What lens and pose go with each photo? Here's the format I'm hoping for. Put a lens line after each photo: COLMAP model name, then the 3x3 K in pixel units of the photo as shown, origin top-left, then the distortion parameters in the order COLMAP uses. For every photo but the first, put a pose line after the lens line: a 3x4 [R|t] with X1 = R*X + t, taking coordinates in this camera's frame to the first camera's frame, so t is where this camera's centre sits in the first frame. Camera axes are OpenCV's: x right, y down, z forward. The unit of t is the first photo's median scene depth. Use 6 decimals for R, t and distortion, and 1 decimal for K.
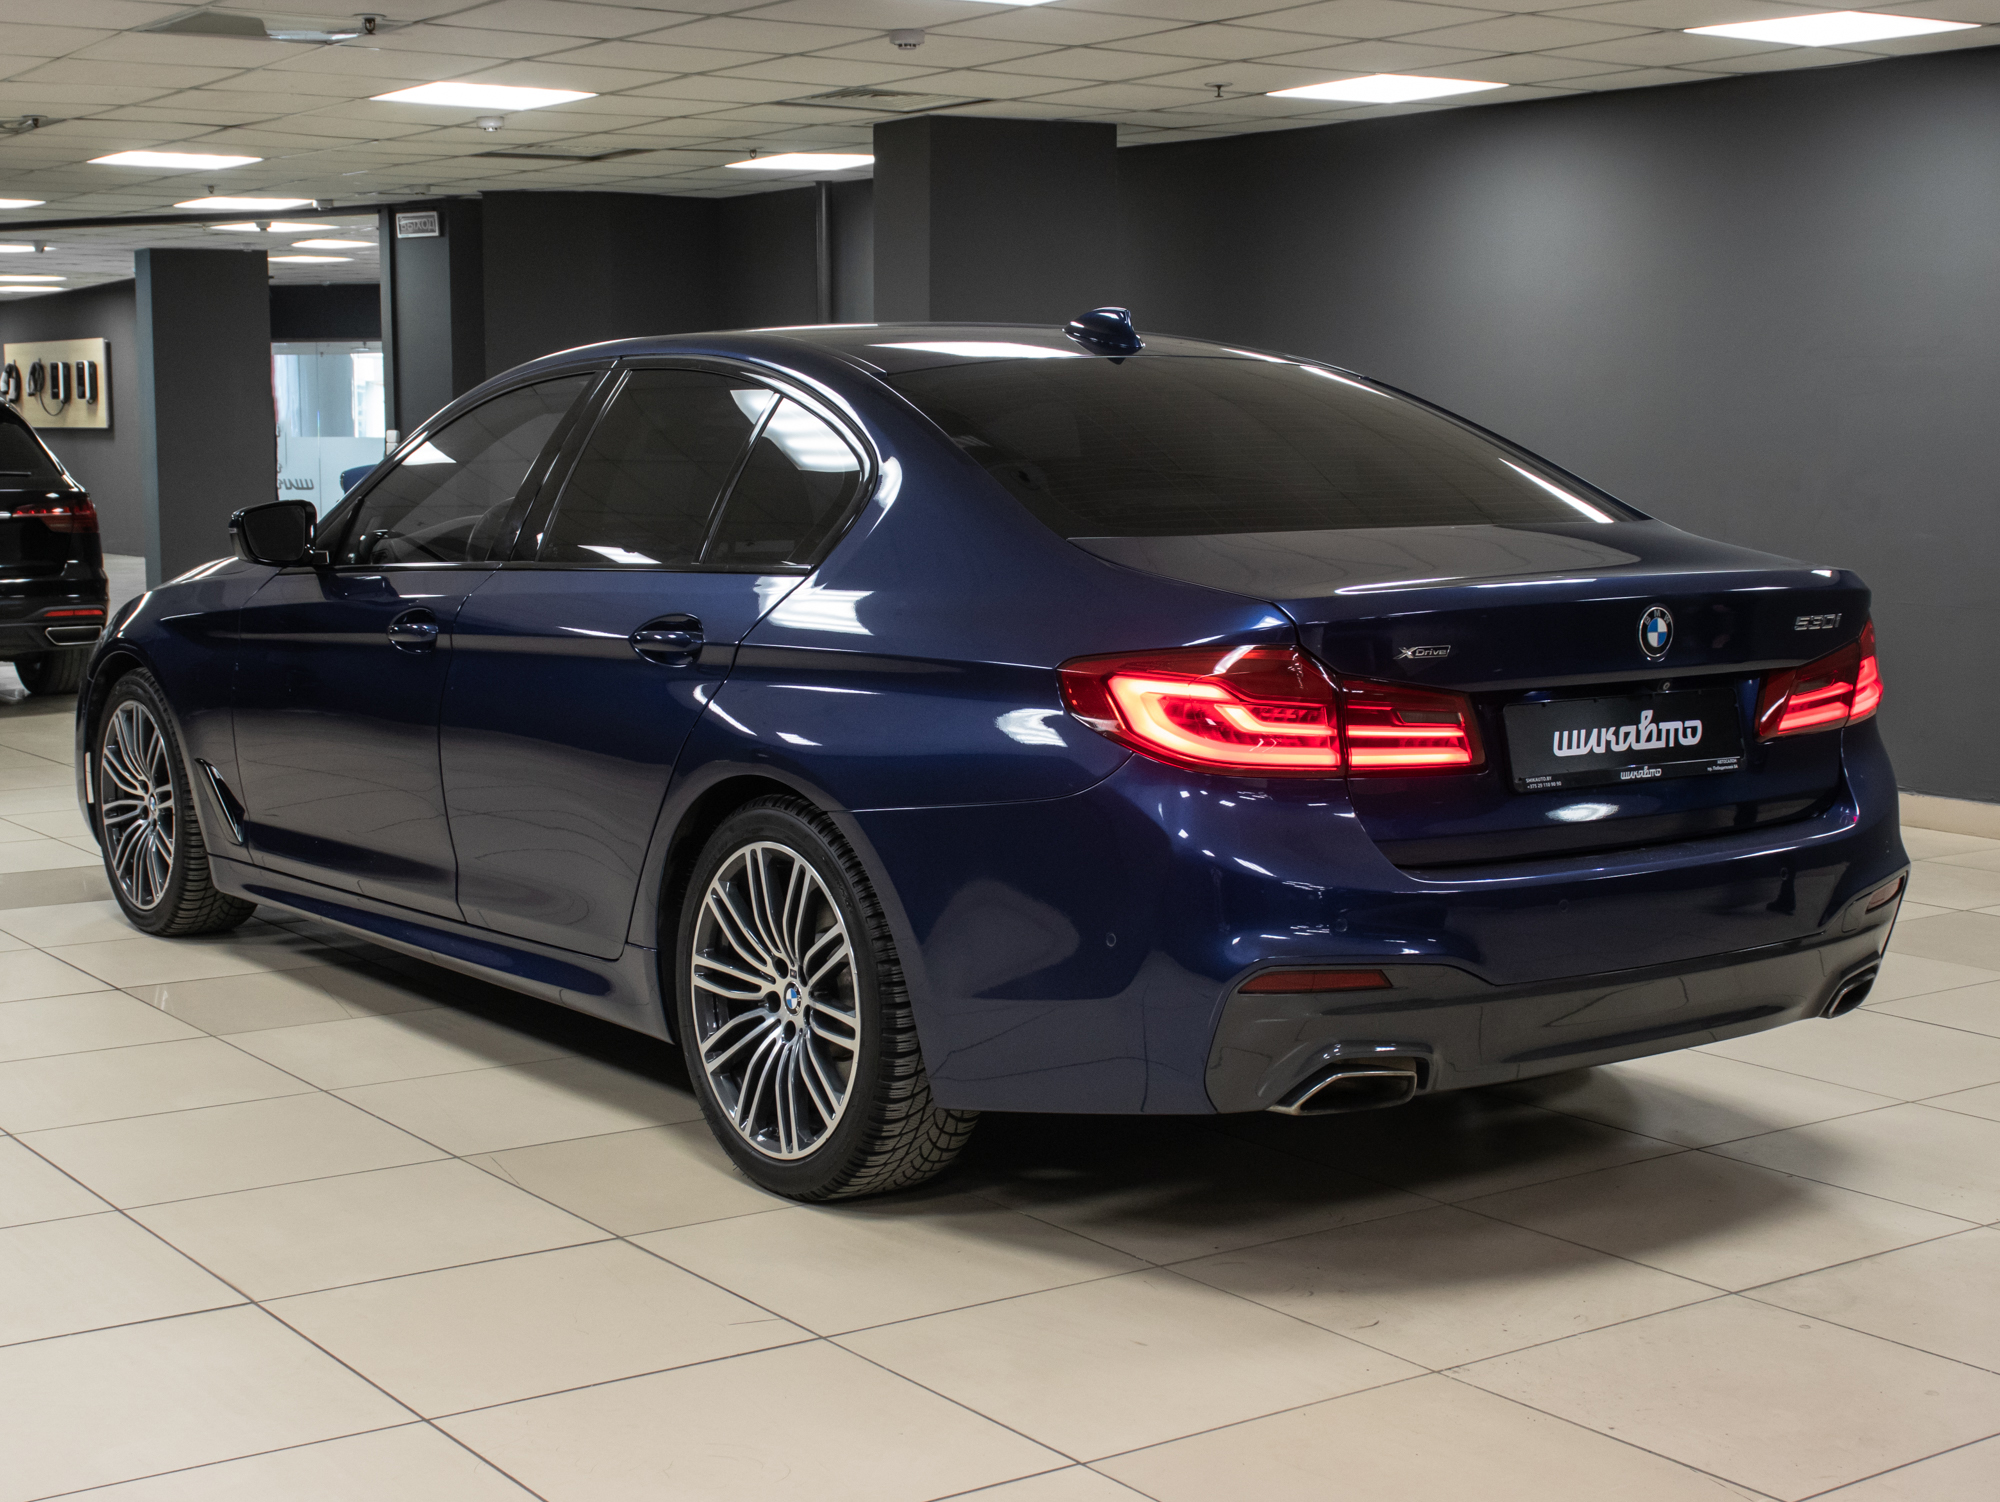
lens RADIAL K [[2865.3, 0, 1000.0], [0, 2865.3, 751.0], [0, 0, 1]] dist [-0.006674, -0.044254]
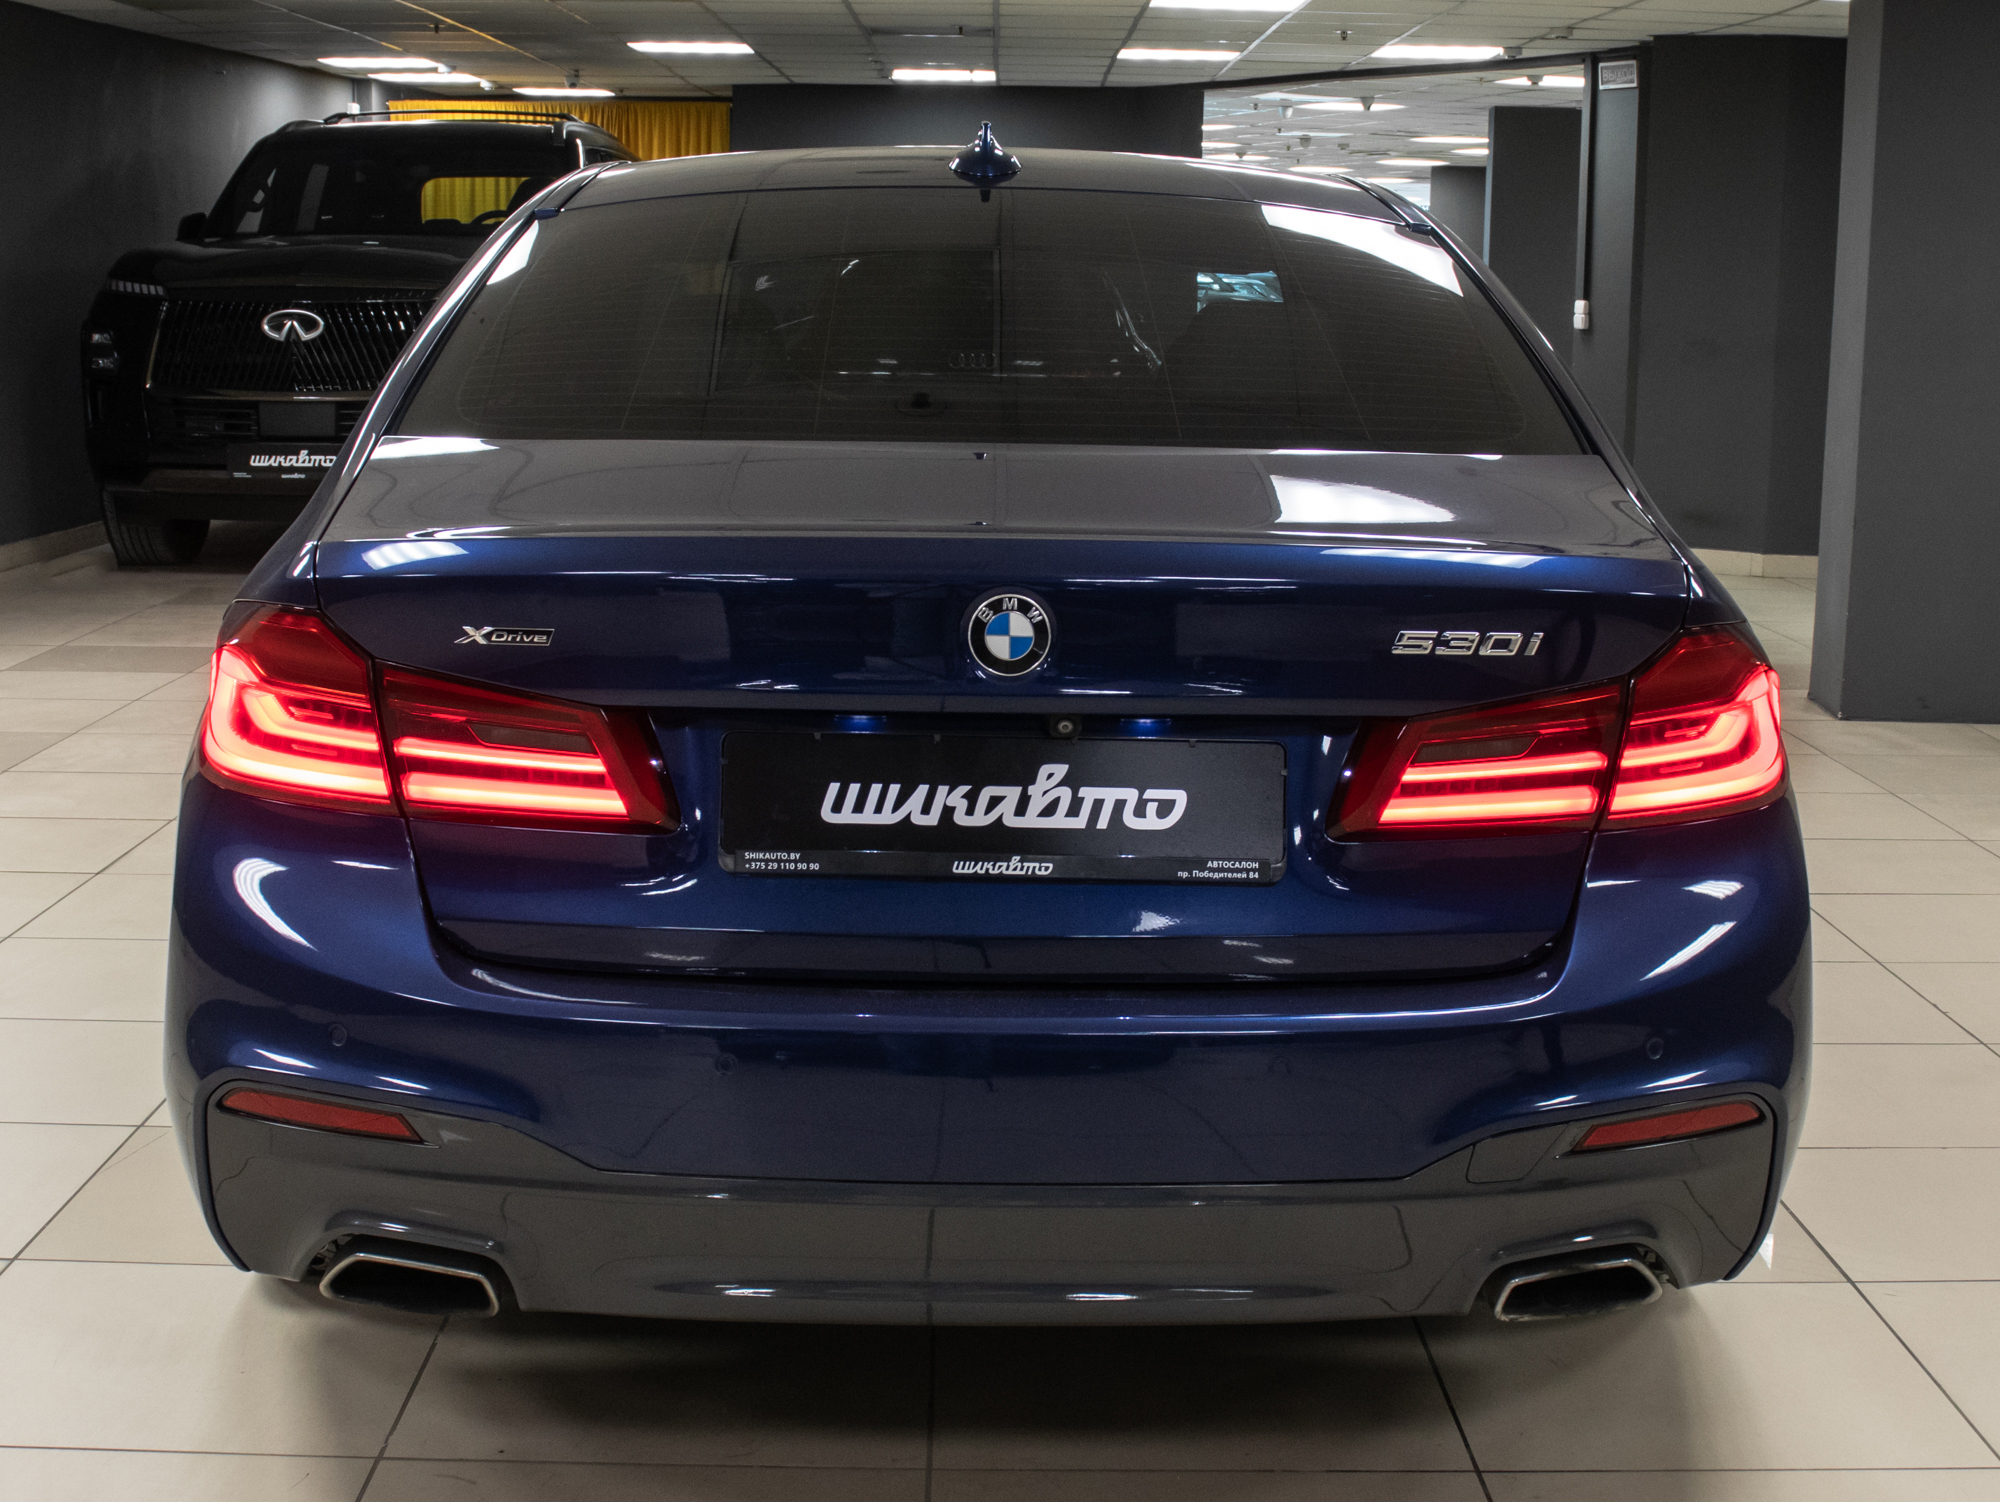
lens RADIAL K [[2880.4, 0, 1000.0], [0, 2880.4, 751.0], [0, 0, 1]] dist [-0.176747, 0.016748]
pose [[0.822985, 0.108994, -0.557509, 0.555116], [-0.083762, 0.993976, 0.070675, -0.058849], [0.561854, -0.011466, 0.827157, 0.496952]]
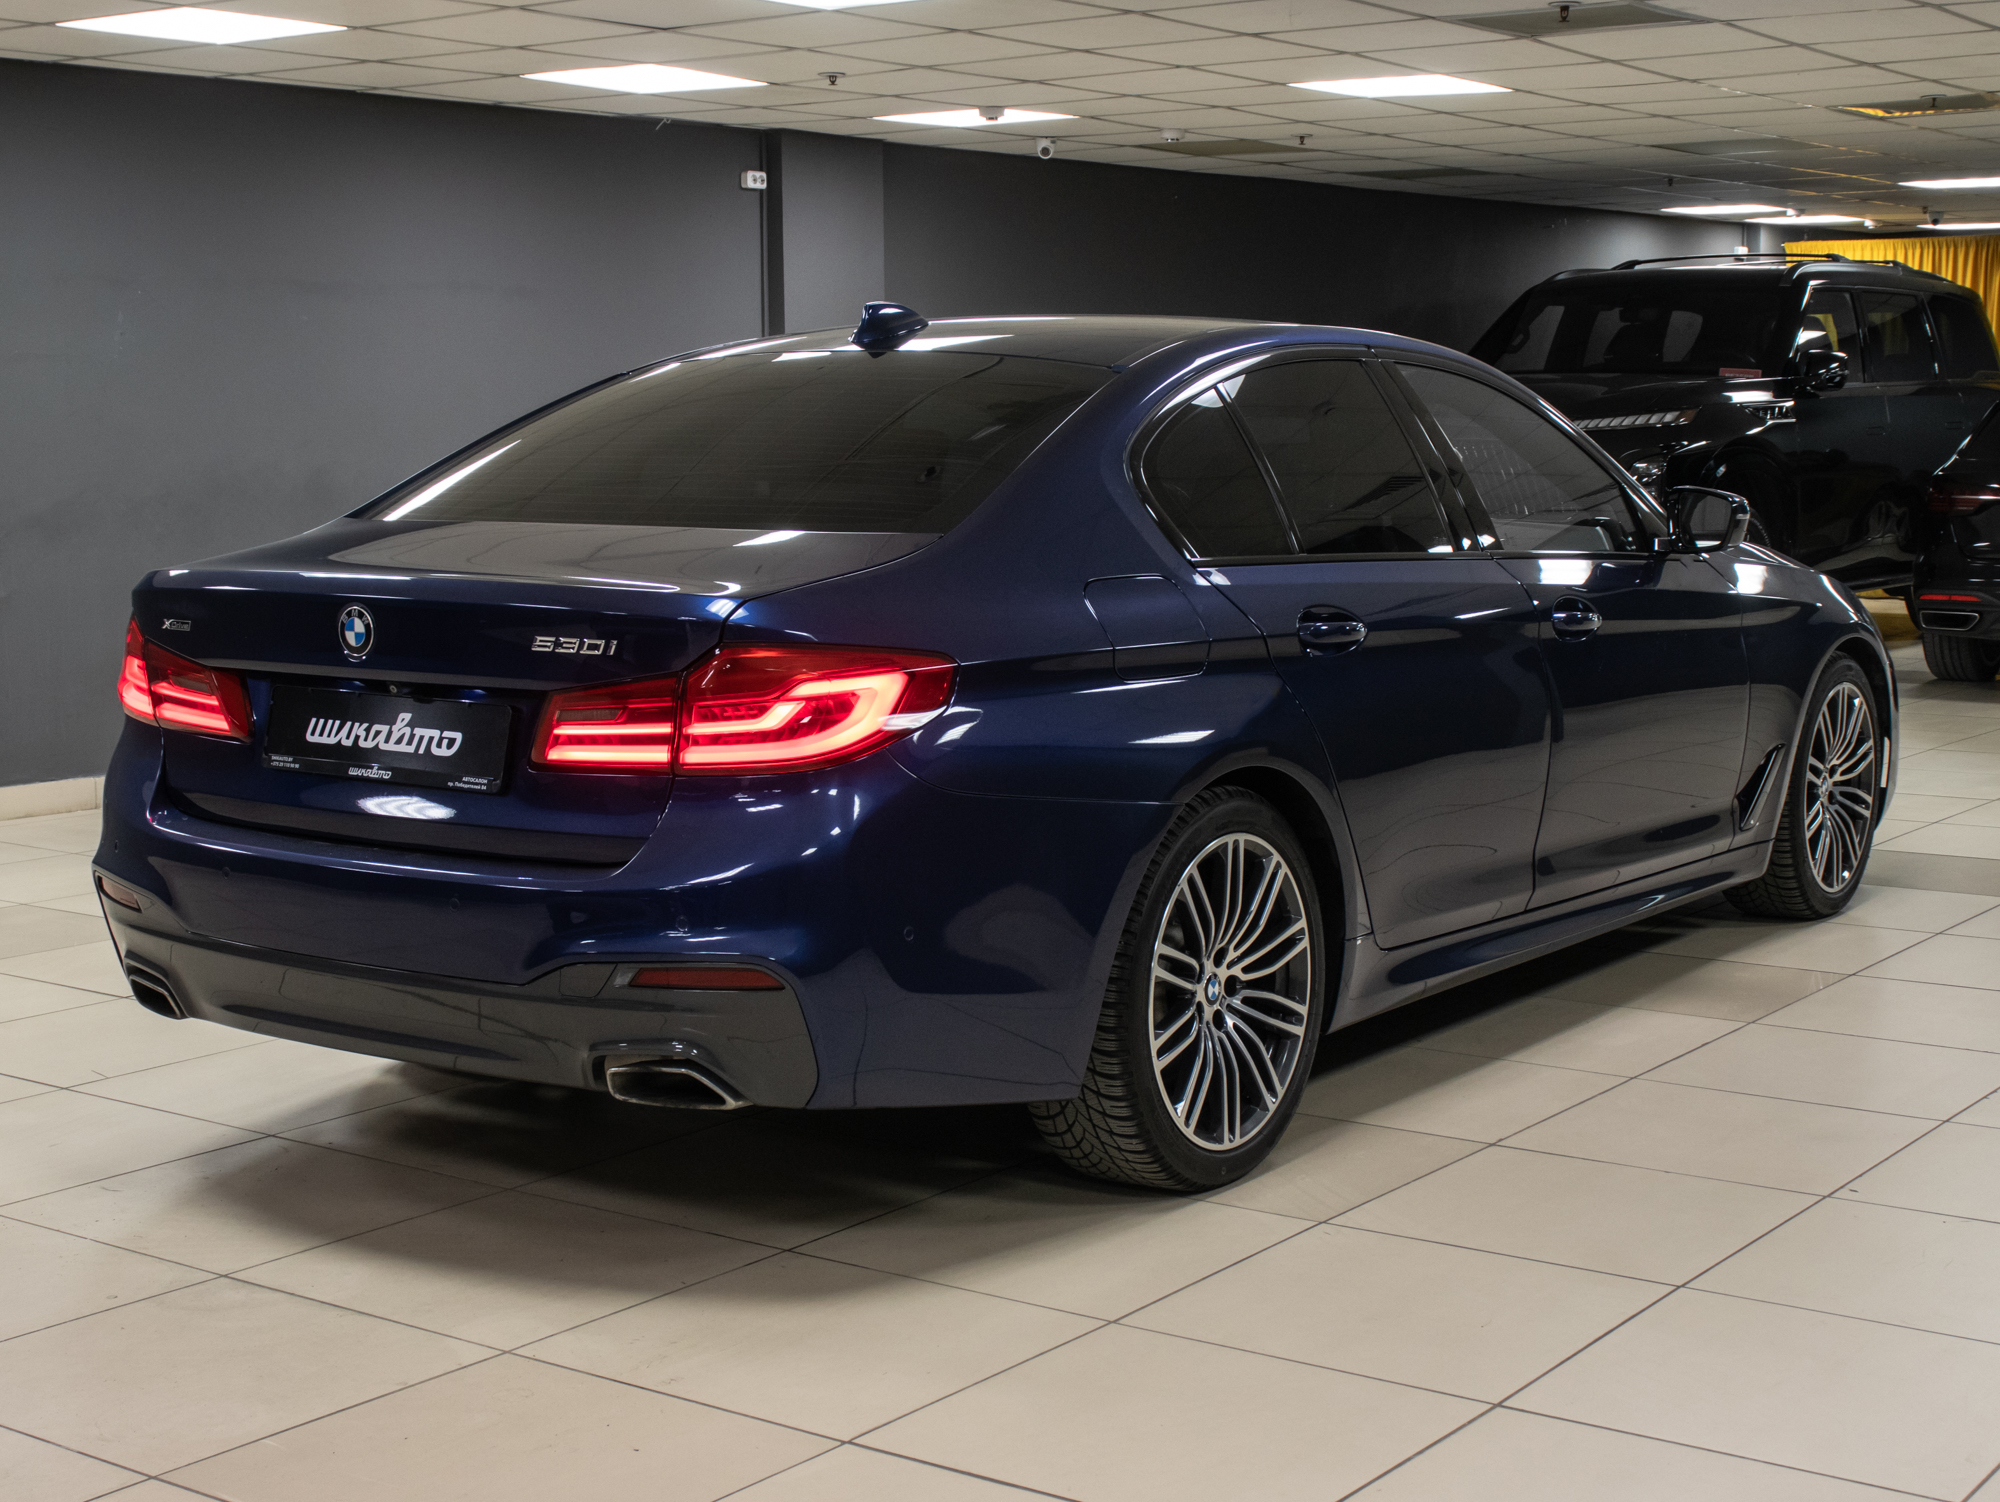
lens RADIAL K [[2885.2, 0, 1000.0], [0, 2885.2, 751.0], [0, 0, 1]] dist [-0.035452, -0.024289]
pose [[0.322597, 0.113368, -0.939723, 1.234219], [-0.106292, 0.990861, 0.083049, -0.106120], [0.940549, 0.073093, 0.331699, 0.868129]]
